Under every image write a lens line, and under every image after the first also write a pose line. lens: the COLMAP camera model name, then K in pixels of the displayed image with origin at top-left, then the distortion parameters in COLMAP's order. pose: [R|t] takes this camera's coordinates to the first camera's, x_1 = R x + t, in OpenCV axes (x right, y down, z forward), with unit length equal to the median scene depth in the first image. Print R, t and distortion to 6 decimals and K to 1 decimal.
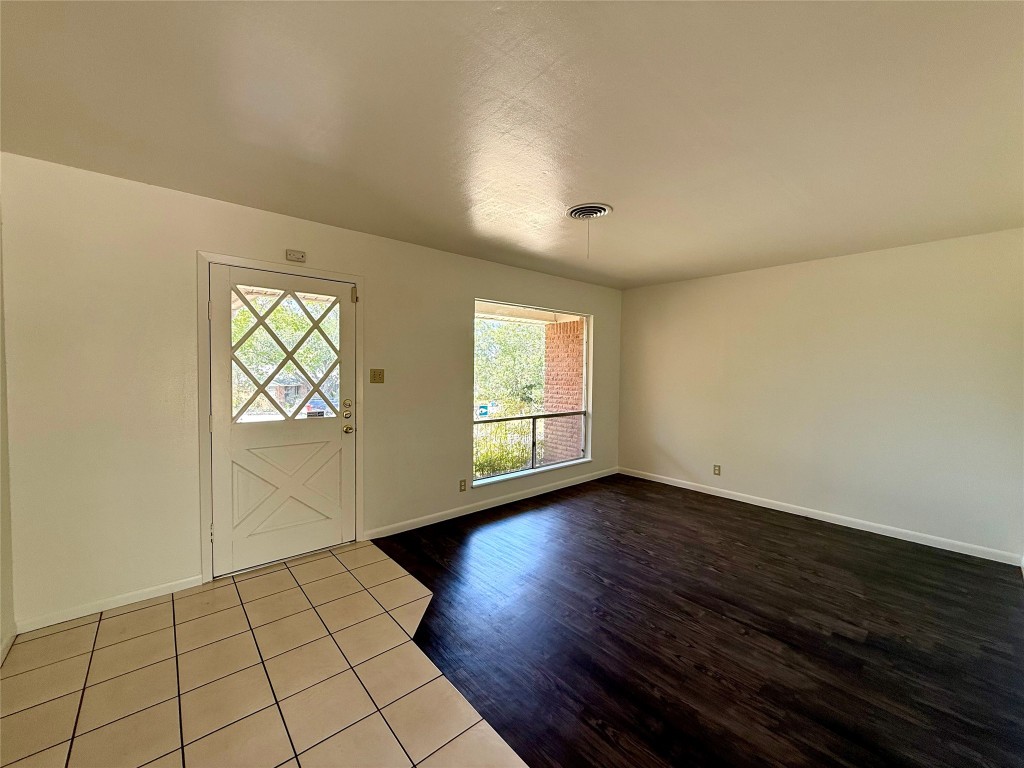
lens RADIAL K [[408.2, 0, 510.5], [0, 408.2, 383.8], [0, 0, 1]] dist [-0.000604, 0.000491]
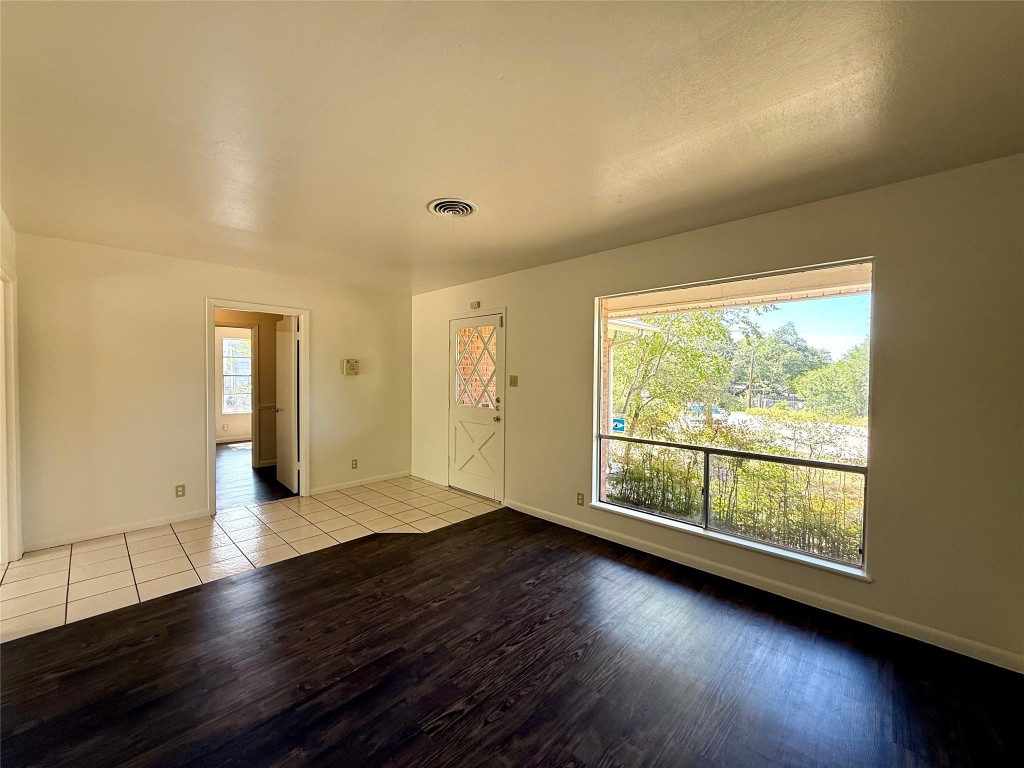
lens RADIAL K [[408.2, 0, 510.8], [0, 408.2, 380.3], [0, 0, 1]] dist [-0.000604, 0.000491]
pose [[0.091894, 0.005888, -0.995751, 1.002799], [-0.044879, 0.998991, 0.001765, -0.024928], [0.994757, 0.044527, 0.092065, 0.917606]]
